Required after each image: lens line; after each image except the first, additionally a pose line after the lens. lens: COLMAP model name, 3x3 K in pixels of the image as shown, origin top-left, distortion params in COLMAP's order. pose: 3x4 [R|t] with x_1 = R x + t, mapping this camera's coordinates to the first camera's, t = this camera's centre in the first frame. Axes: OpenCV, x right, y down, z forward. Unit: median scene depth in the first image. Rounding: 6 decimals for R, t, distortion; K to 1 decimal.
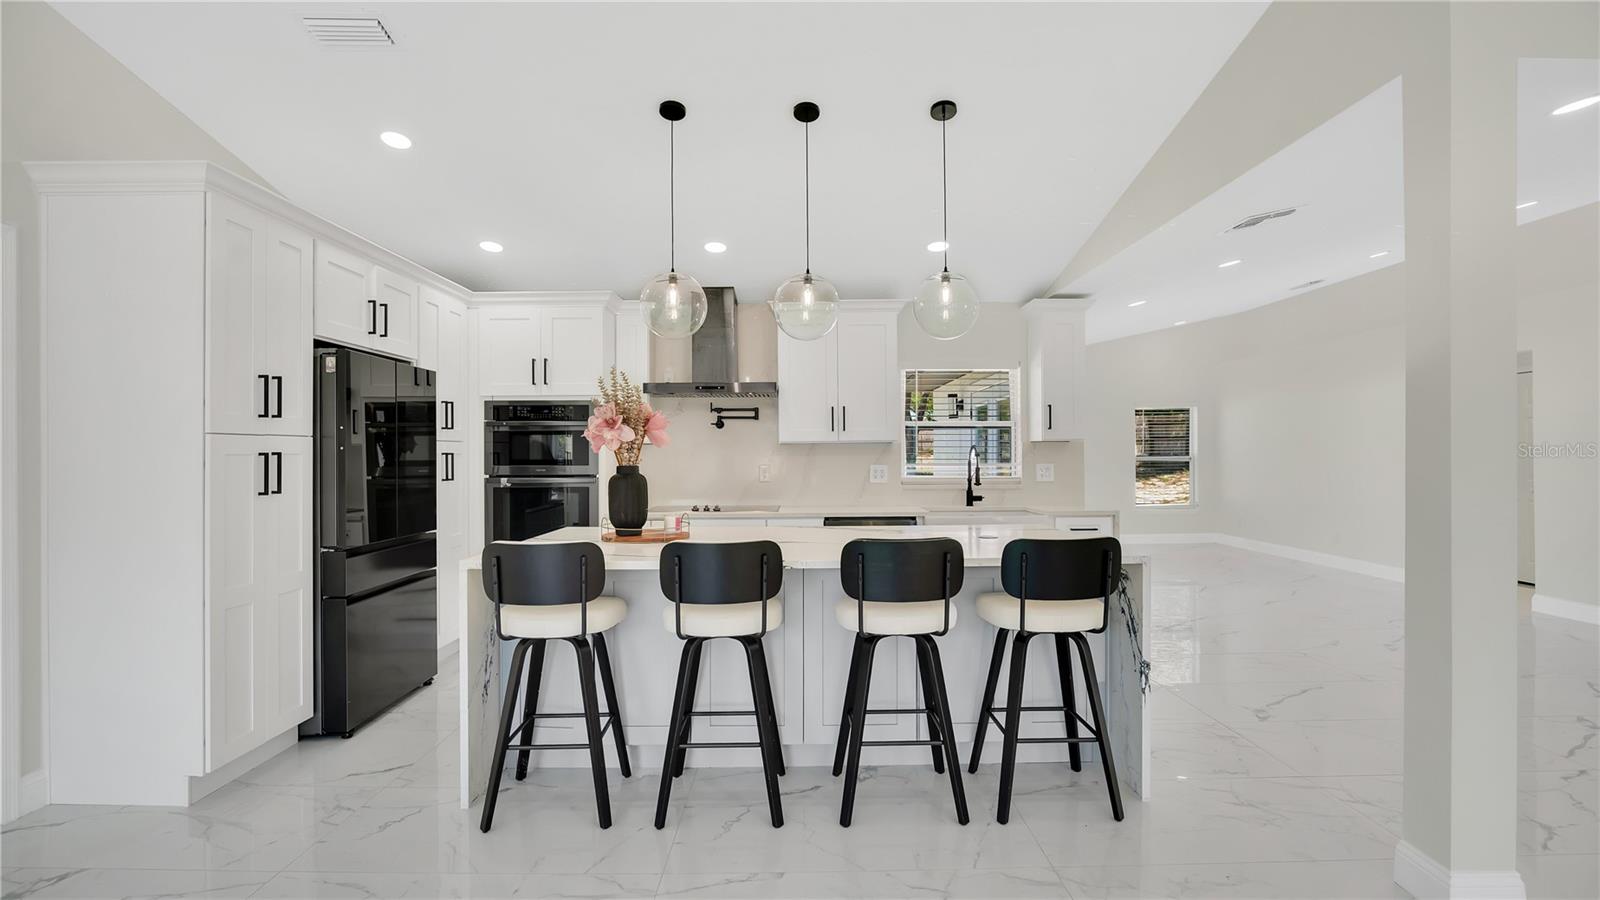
lens RADIAL K [[747.3, 0, 794.2], [0, 747.3, 448.6], [0, 0, 1]] dist [-0.026015, 0.000576]
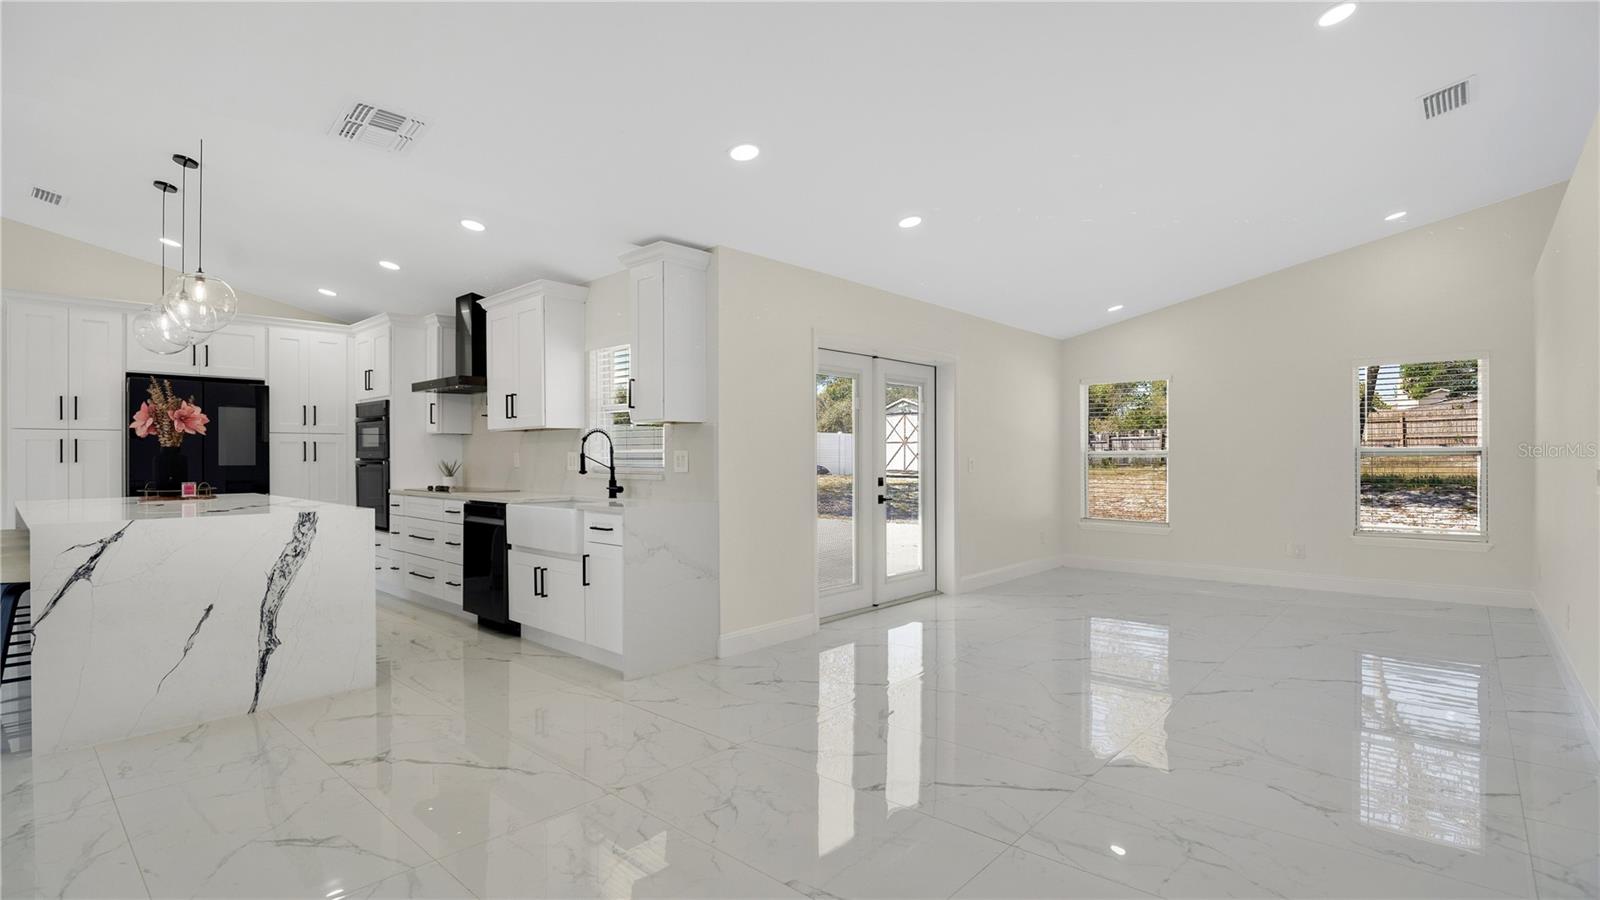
lens RADIAL K [[747.3, 0, 794.2], [0, 747.3, 448.6], [0, 0, 1]] dist [-0.026015, 0.000576]
pose [[0.741988, -0.003321, -0.670405, 1.062356], [0.002723, 0.999994, -0.001941, 0.021578], [0.670408, -0.000385, 0.741993, 0.514834]]
